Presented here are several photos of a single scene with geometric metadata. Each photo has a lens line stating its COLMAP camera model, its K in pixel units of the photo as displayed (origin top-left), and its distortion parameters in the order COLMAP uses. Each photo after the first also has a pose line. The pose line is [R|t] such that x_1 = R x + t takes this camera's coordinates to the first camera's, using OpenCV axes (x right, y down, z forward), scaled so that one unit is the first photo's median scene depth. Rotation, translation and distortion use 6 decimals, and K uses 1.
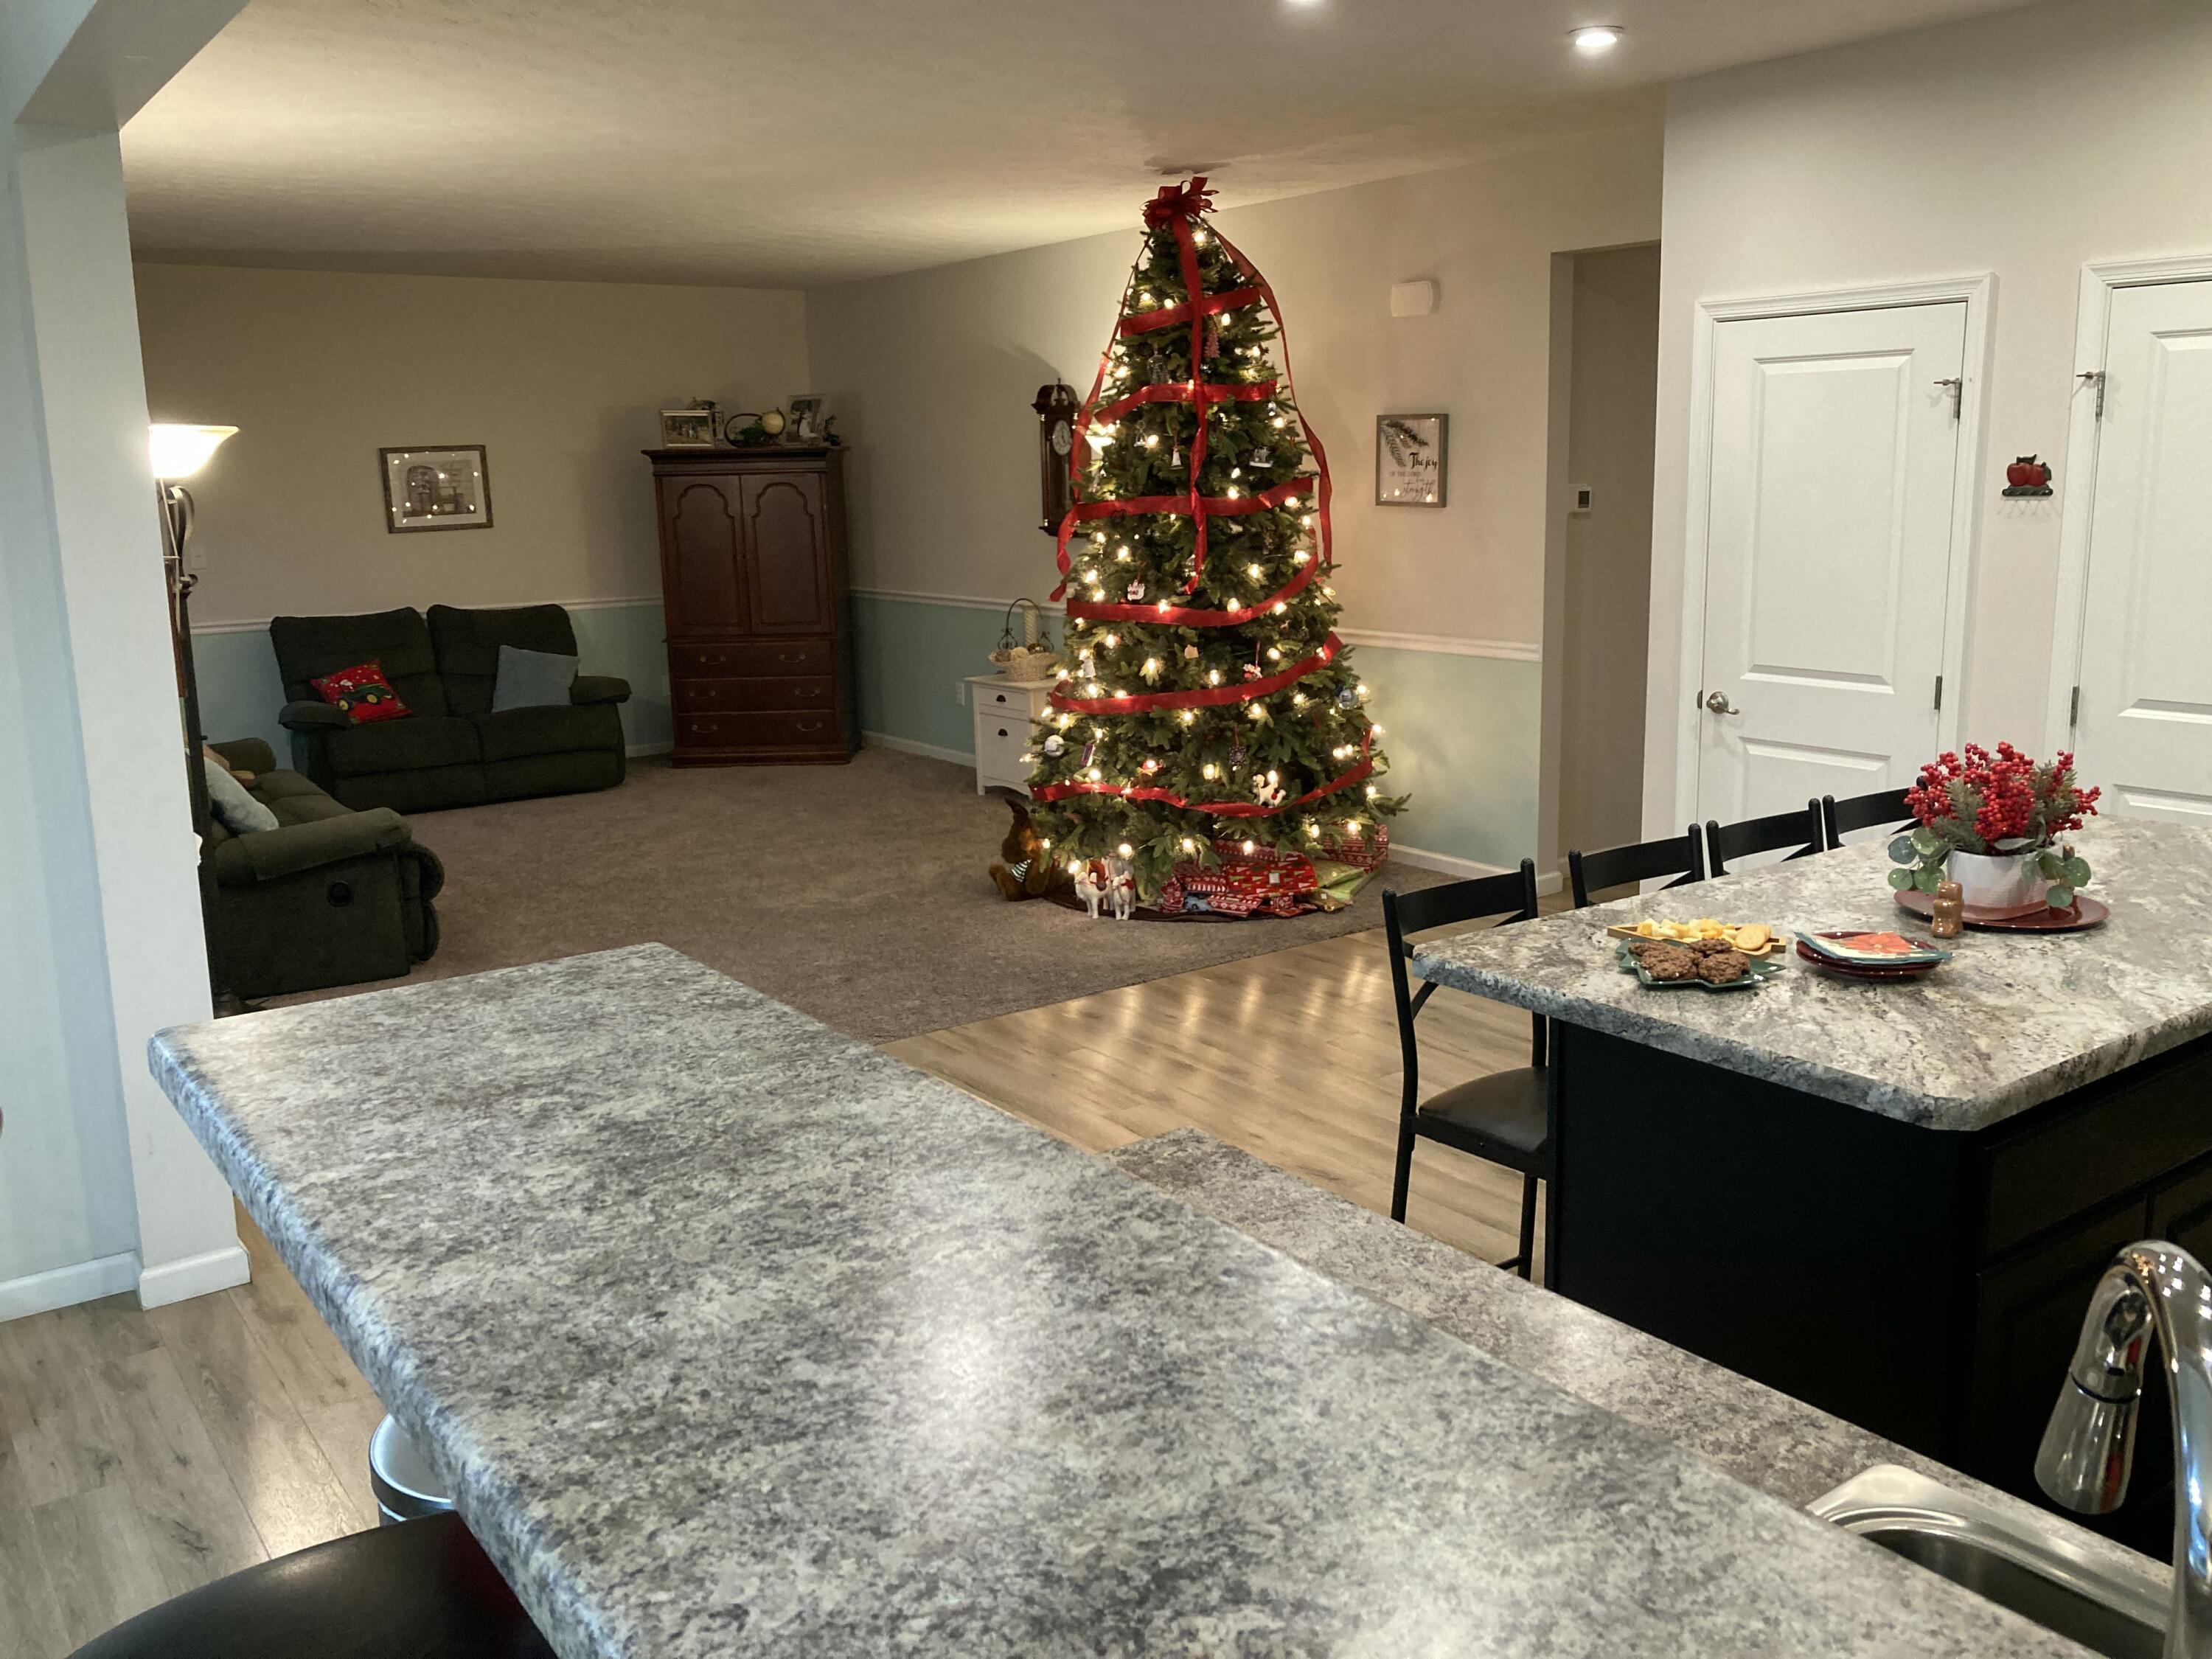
lens RADIAL K [[1800.9, 0, 1113.5], [0, 1800.9, 838.7], [0, 0, 1]] dist [0.036413, -0.023364]
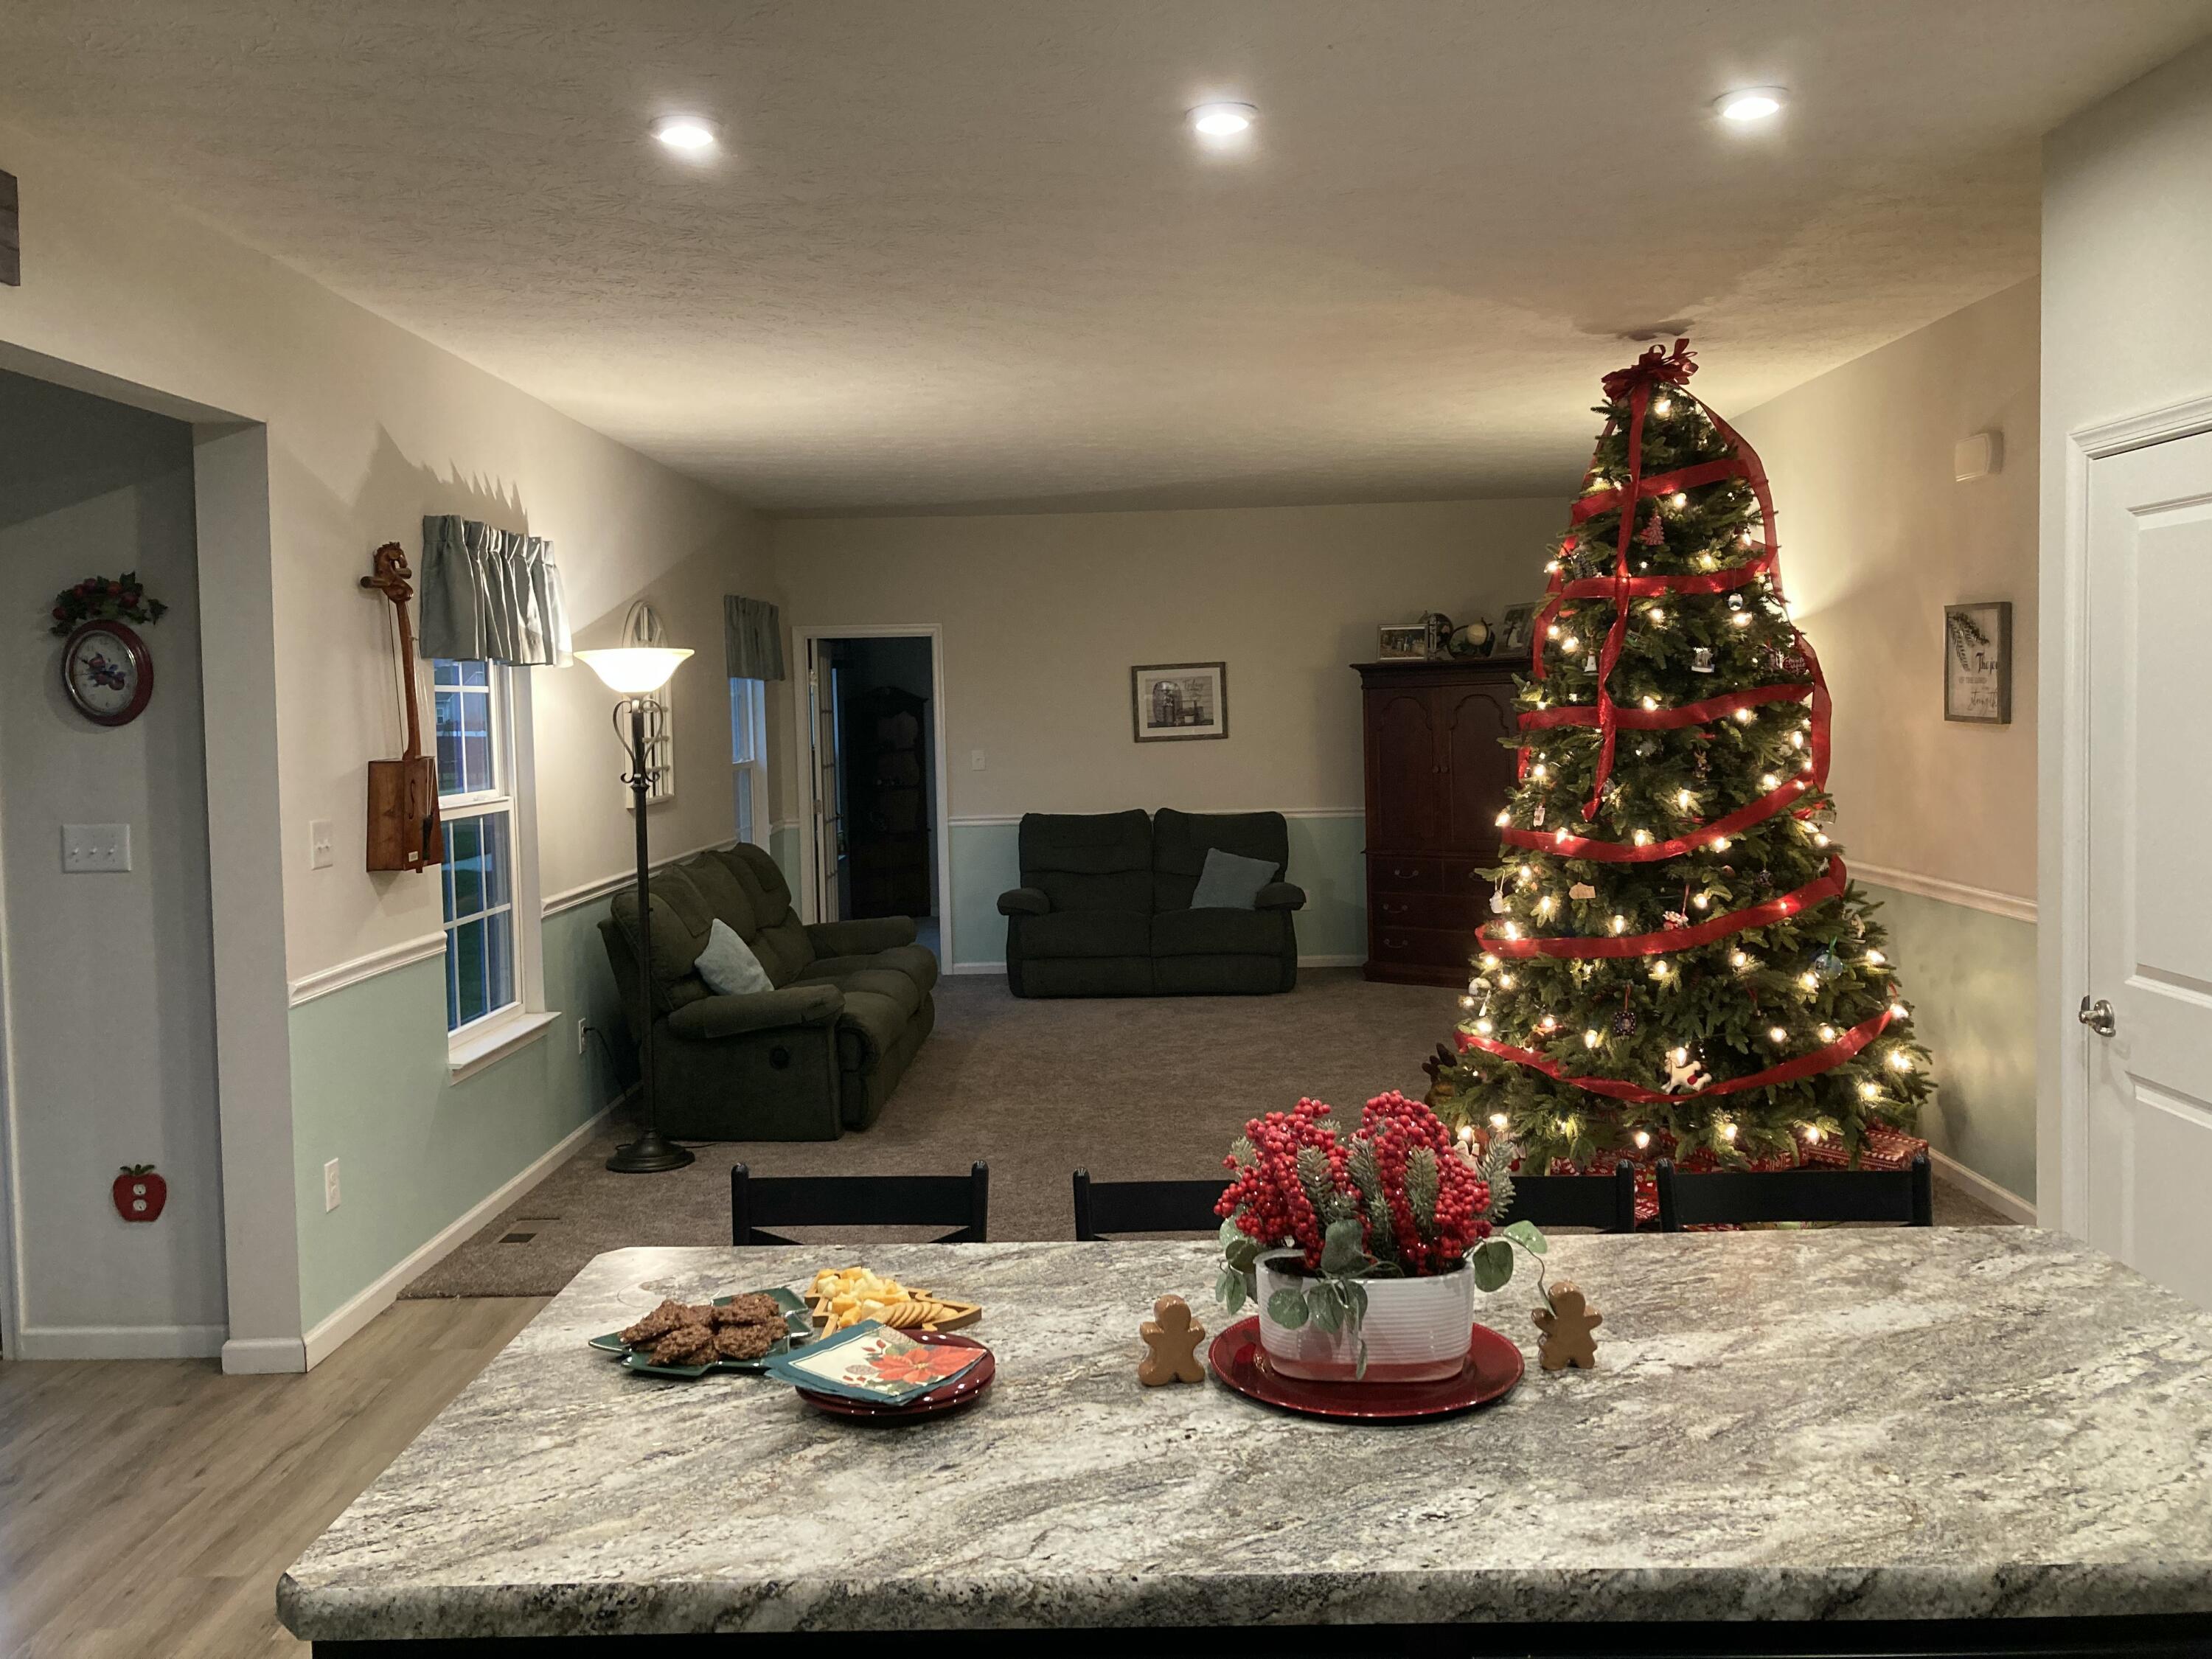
lens RADIAL K [[1800.9, 0, 1106.8], [0, 1800.9, 821.7], [0, 0, 1]] dist [0.036413, -0.023364]
pose [[0.789941, 0.039957, -0.611879, 0.370359], [-0.115978, 0.989599, -0.085105, -0.038509], [0.602115, 0.138193, 0.786359, 0.203993]]
